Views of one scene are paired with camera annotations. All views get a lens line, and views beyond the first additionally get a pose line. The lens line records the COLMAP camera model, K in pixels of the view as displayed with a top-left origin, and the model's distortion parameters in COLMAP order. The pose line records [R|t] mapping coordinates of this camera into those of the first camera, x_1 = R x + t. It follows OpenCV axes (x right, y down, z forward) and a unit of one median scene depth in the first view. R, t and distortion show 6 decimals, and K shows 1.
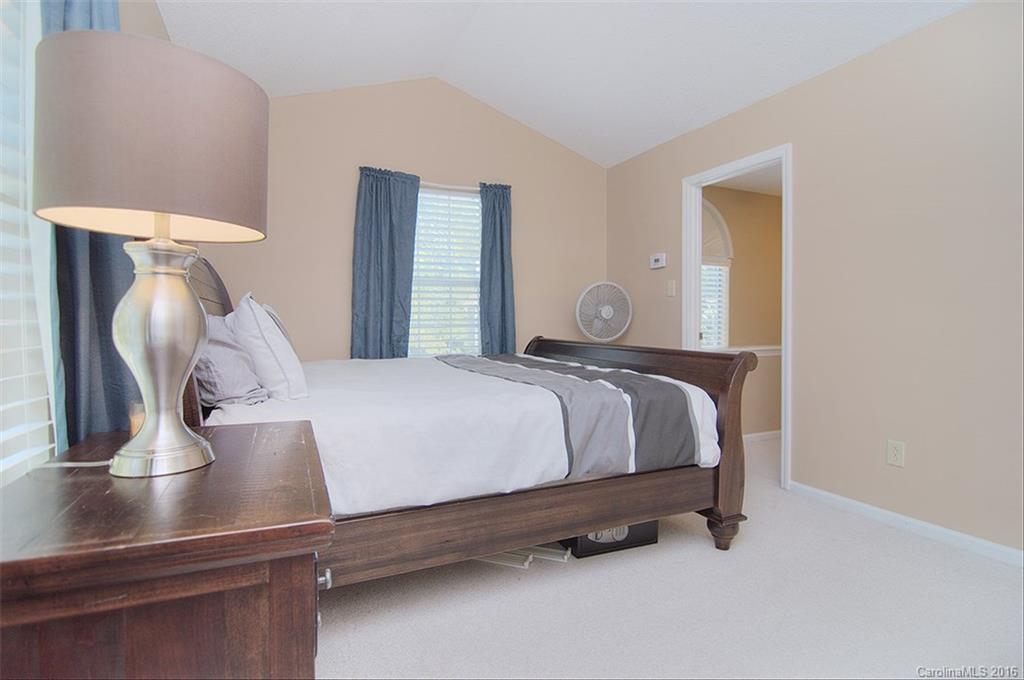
lens RADIAL K [[500.0, 0, 506.9], [0, 500.0, 326.8], [0, 0, 1]] dist [-0.012964, -0.007413]
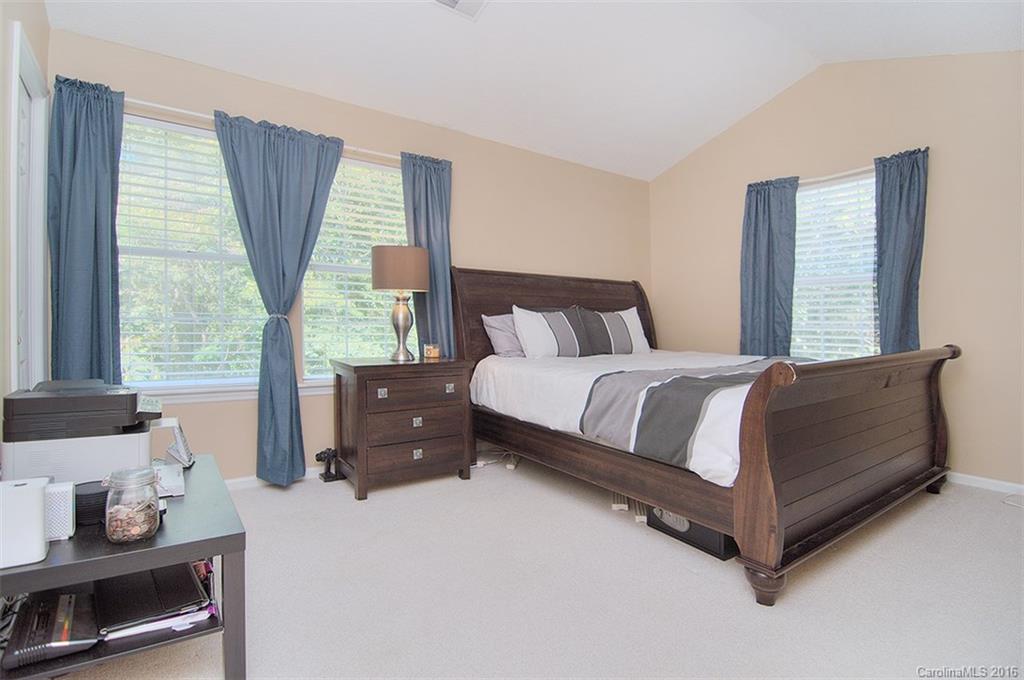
lens RADIAL K [[500.0, 0, 506.9], [0, 500.0, 326.8], [0, 0, 1]] dist [-0.012964, -0.007413]
pose [[0.186326, 0.025609, -0.982154, 0.771927], [-0.020787, 0.999539, 0.022118, -0.013064], [0.982268, 0.016295, 0.186773, 0.281062]]
